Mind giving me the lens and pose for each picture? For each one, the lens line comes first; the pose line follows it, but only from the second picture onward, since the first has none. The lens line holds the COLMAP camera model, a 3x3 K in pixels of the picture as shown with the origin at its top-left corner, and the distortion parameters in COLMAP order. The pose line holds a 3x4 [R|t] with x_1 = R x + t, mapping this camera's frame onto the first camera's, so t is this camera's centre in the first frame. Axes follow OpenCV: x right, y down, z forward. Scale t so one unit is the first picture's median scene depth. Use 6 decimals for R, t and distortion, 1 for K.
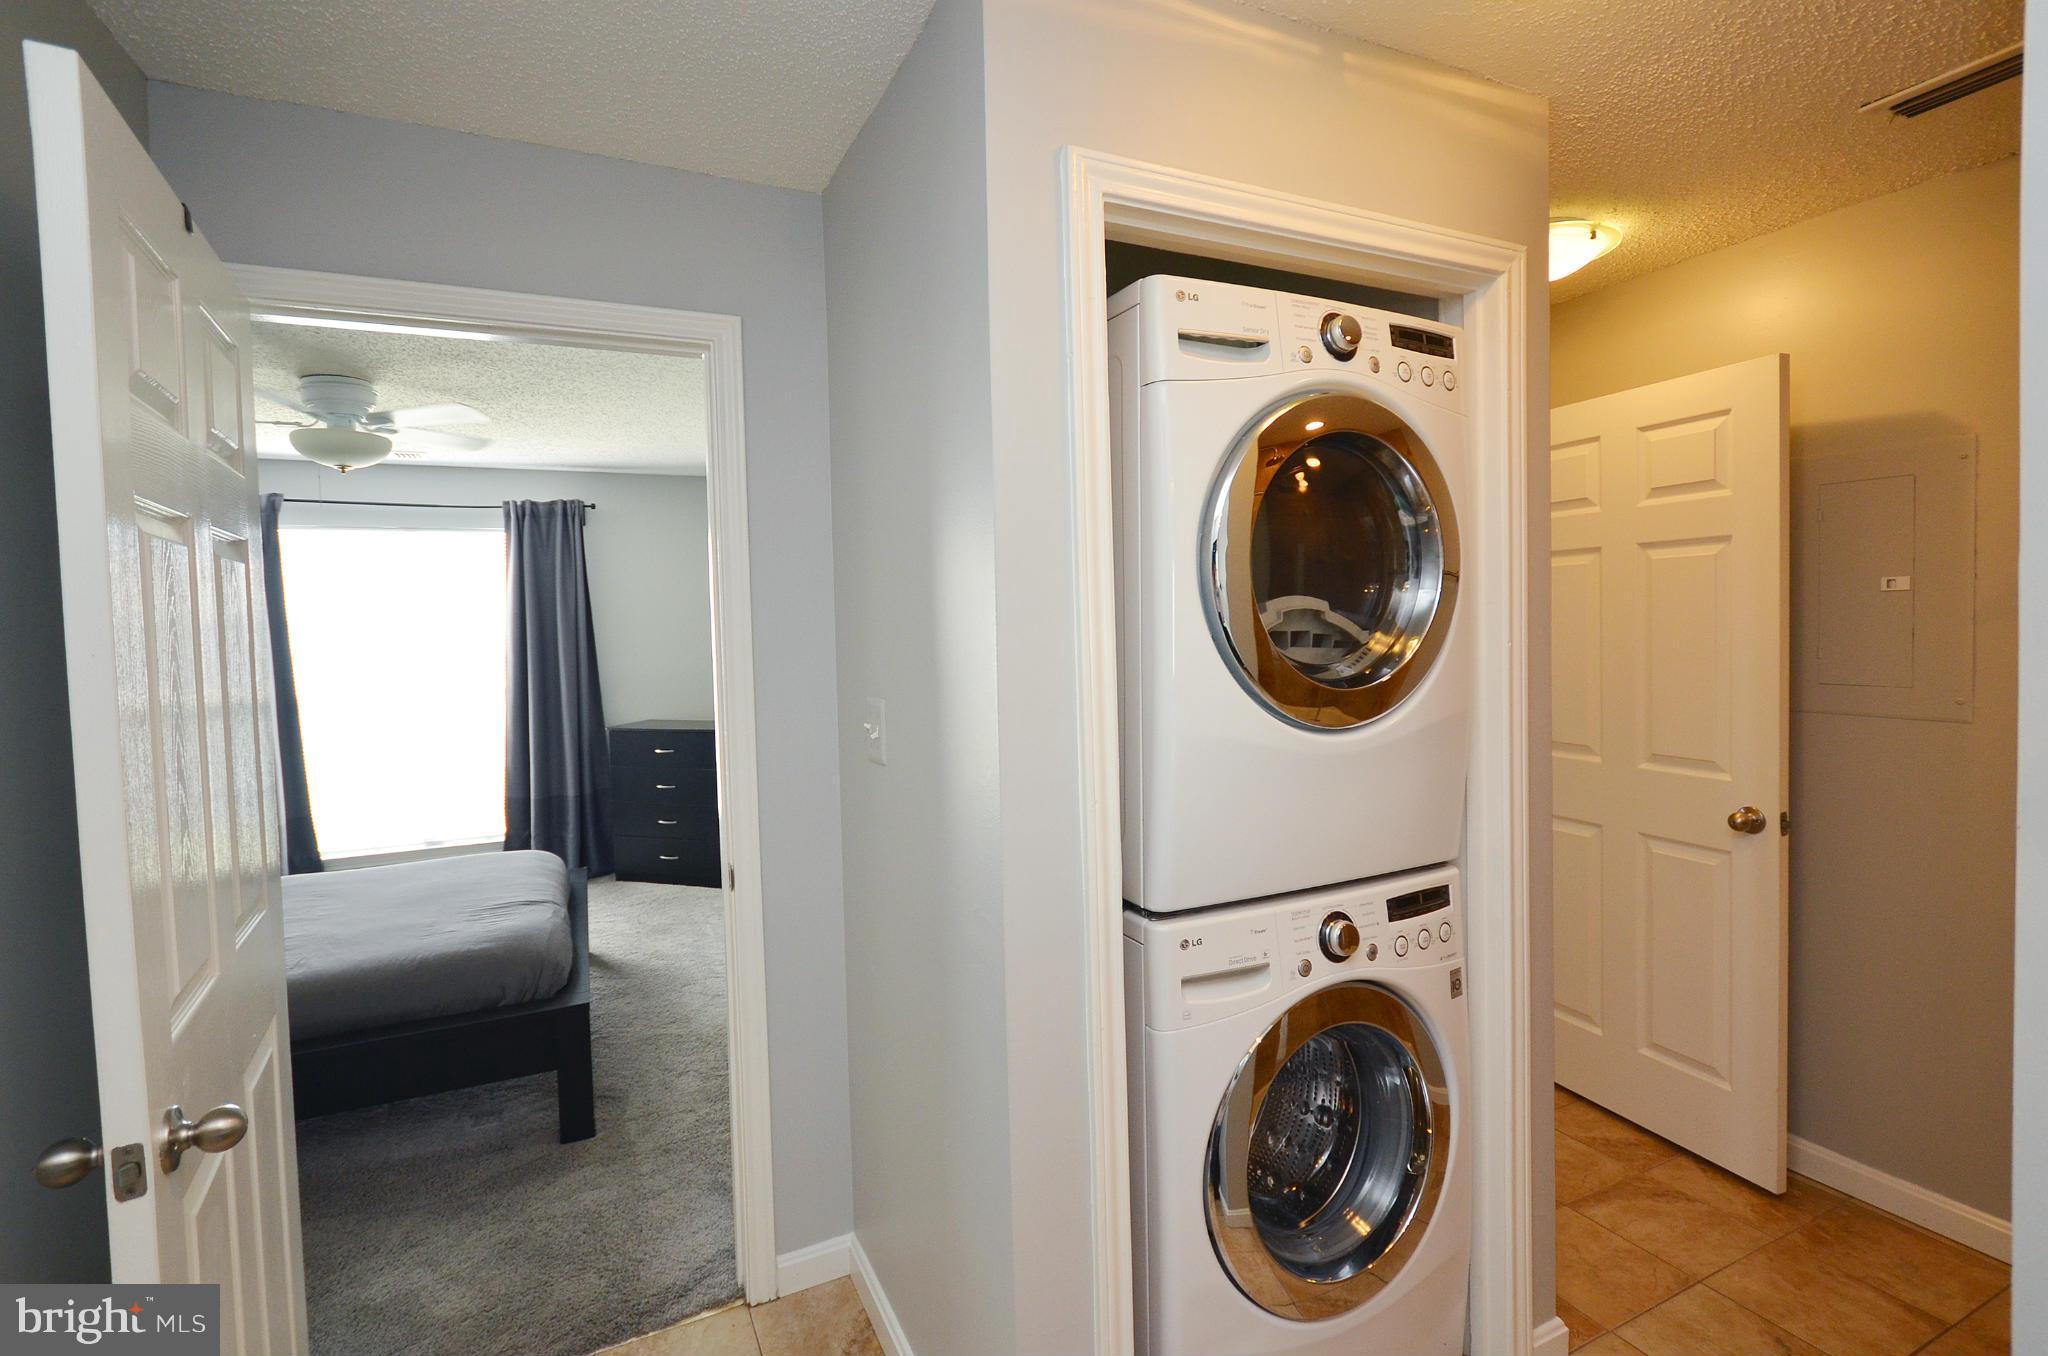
lens RADIAL K [[945.0, 0, 1038.0], [0, 945.0, 639.2], [0, 0, 1]] dist [-0.005473, 0.000226]
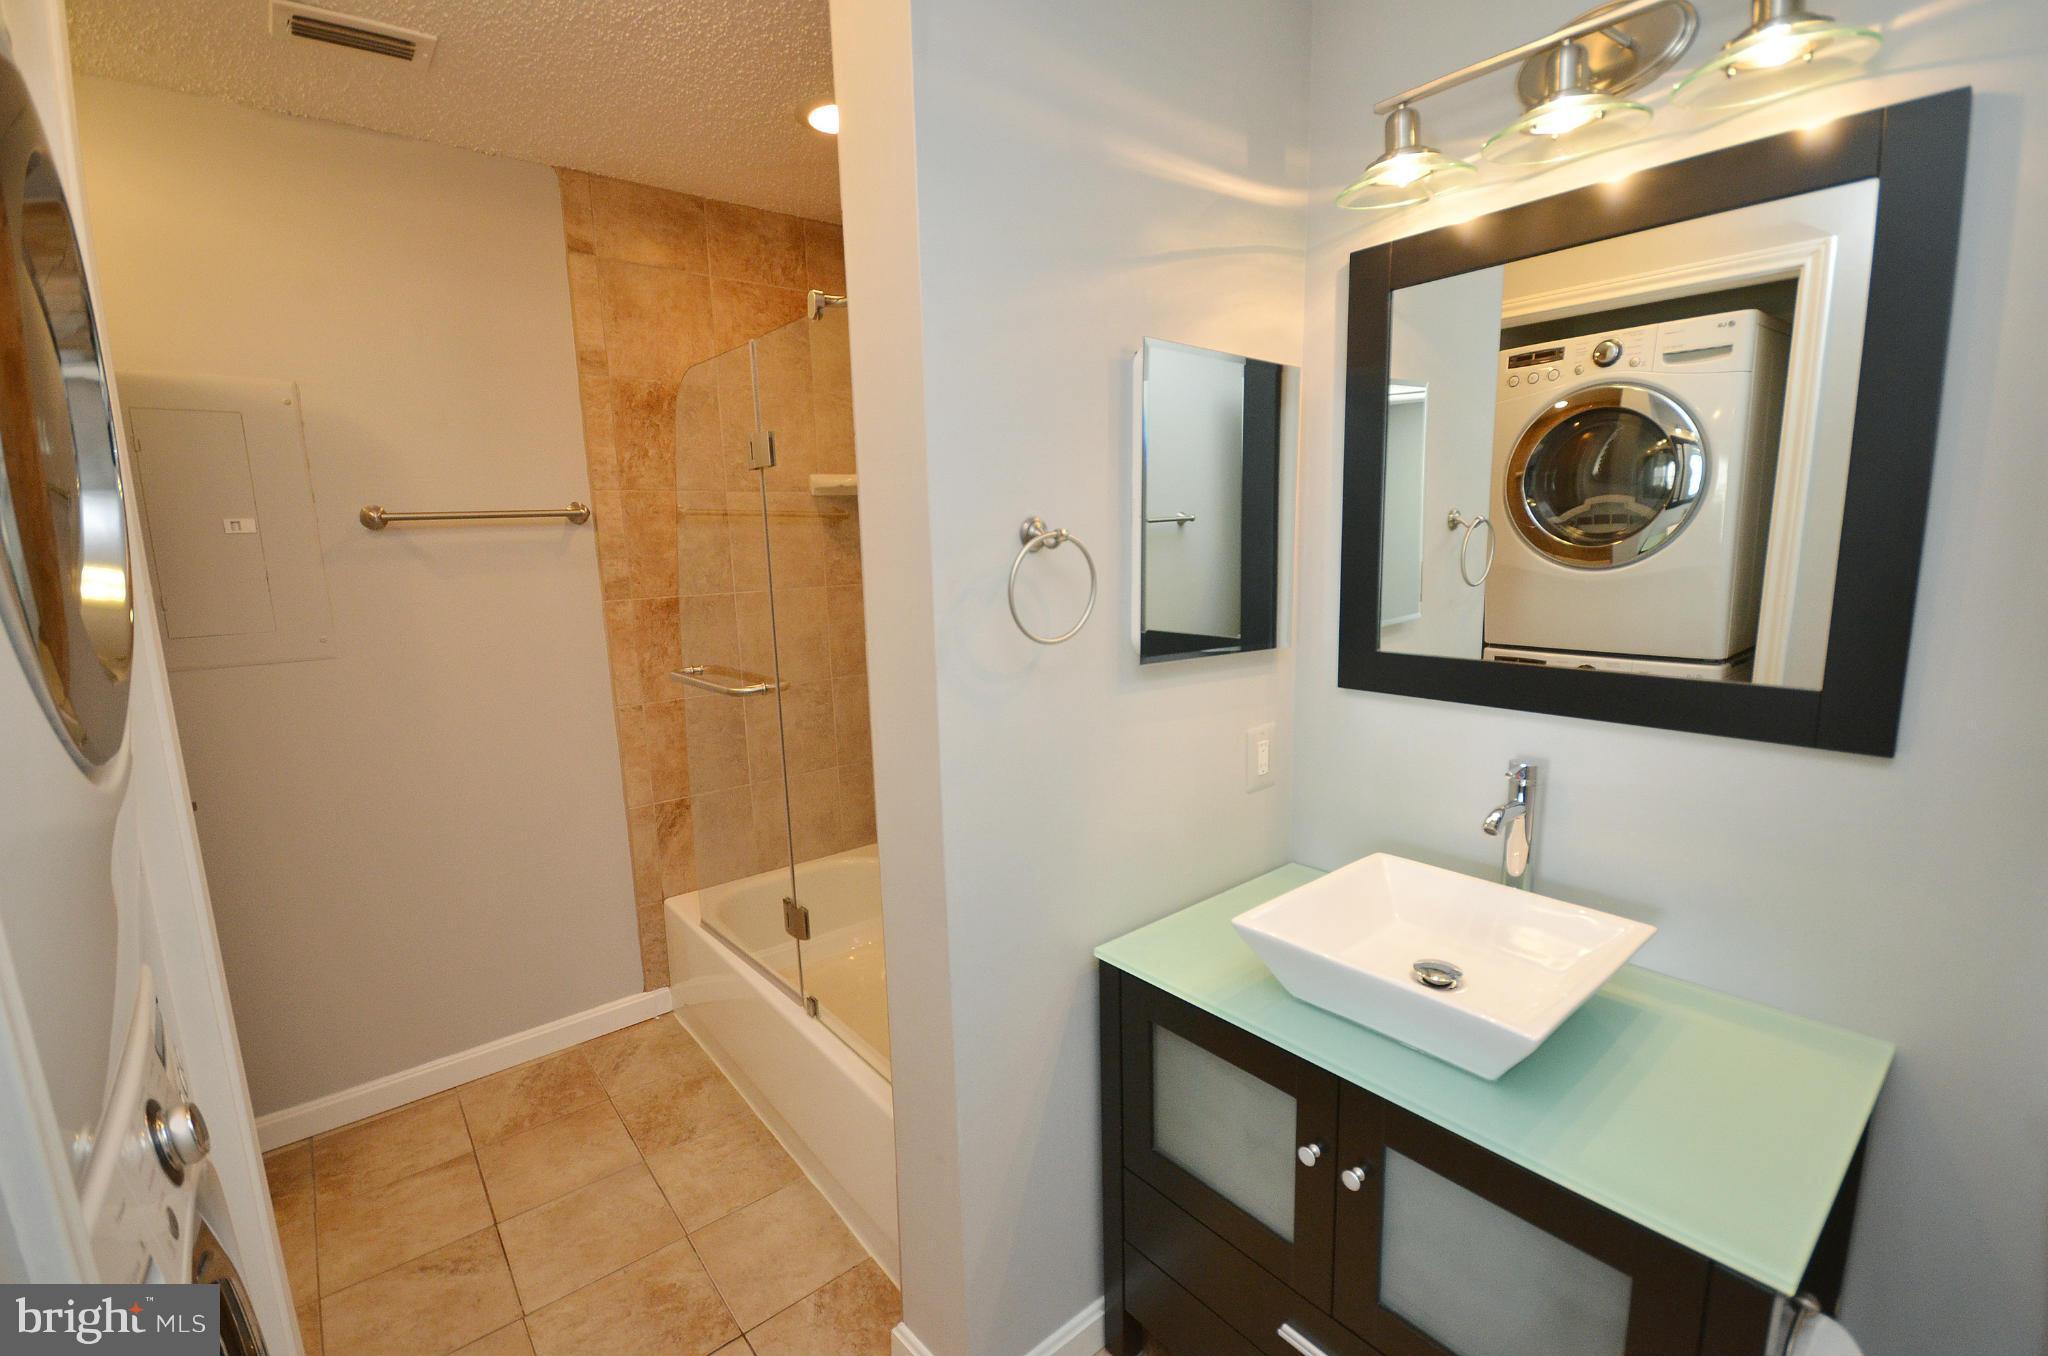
lens RADIAL K [[903.9, 0, 1024.0], [0, 903.9, 678.0], [0, 0, 1]] dist [-0.014995, -0.000085]
pose [[-0.230829, -0.126443, 0.964744, -0.198575], [0.042294, 0.989279, 0.139778, 0.001610], [-0.972075, 0.073068, -0.223006, 0.482775]]
